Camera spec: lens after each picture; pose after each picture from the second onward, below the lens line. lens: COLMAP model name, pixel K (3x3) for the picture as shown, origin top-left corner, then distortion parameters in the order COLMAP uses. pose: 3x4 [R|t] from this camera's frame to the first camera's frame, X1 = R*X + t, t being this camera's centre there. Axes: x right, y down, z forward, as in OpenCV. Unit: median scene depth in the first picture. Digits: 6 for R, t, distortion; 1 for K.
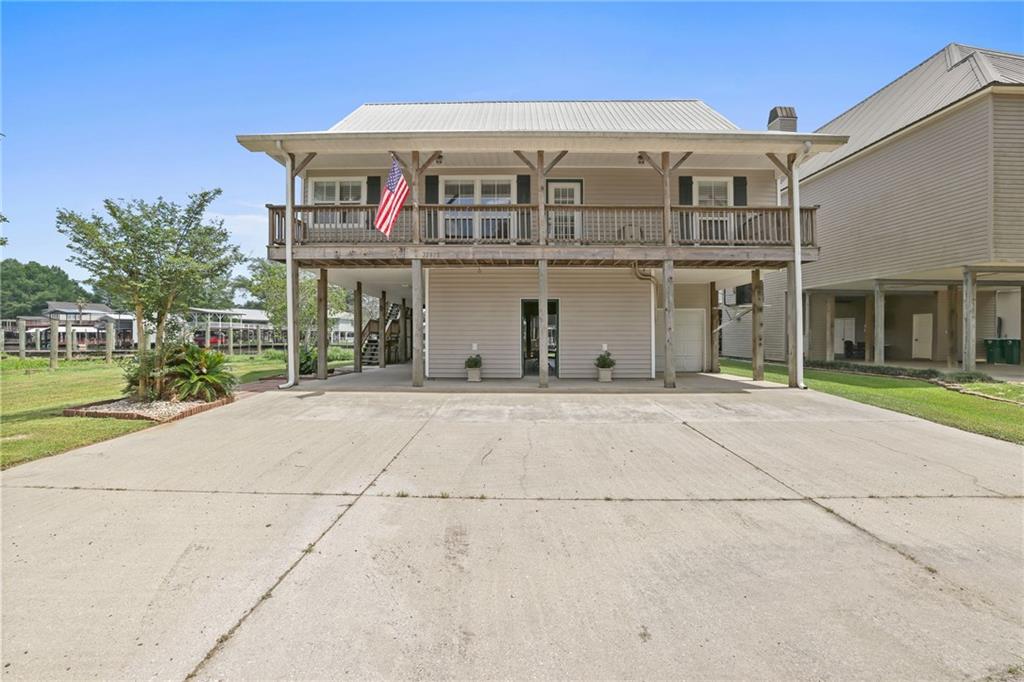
lens RADIAL K [[431.8, 0, 531.0], [0, 431.8, 336.4], [0, 0, 1]] dist [-0.007425, 0.001525]
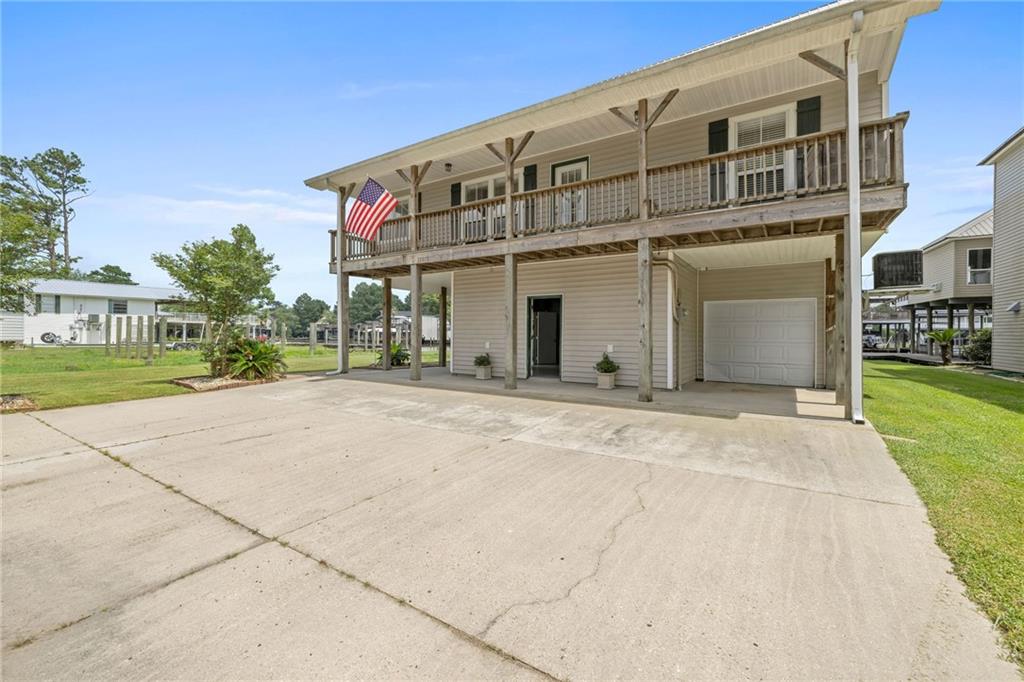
lens RADIAL K [[431.8, 0, 533.6], [0, 431.8, 337.2], [0, 0, 1]] dist [-0.007425, 0.001525]
pose [[0.838678, 0.008399, -0.544562, 0.547819], [-0.008234, 0.999962, 0.002741, 0.001980], [0.544565, 0.002186, 0.838716, 0.226984]]
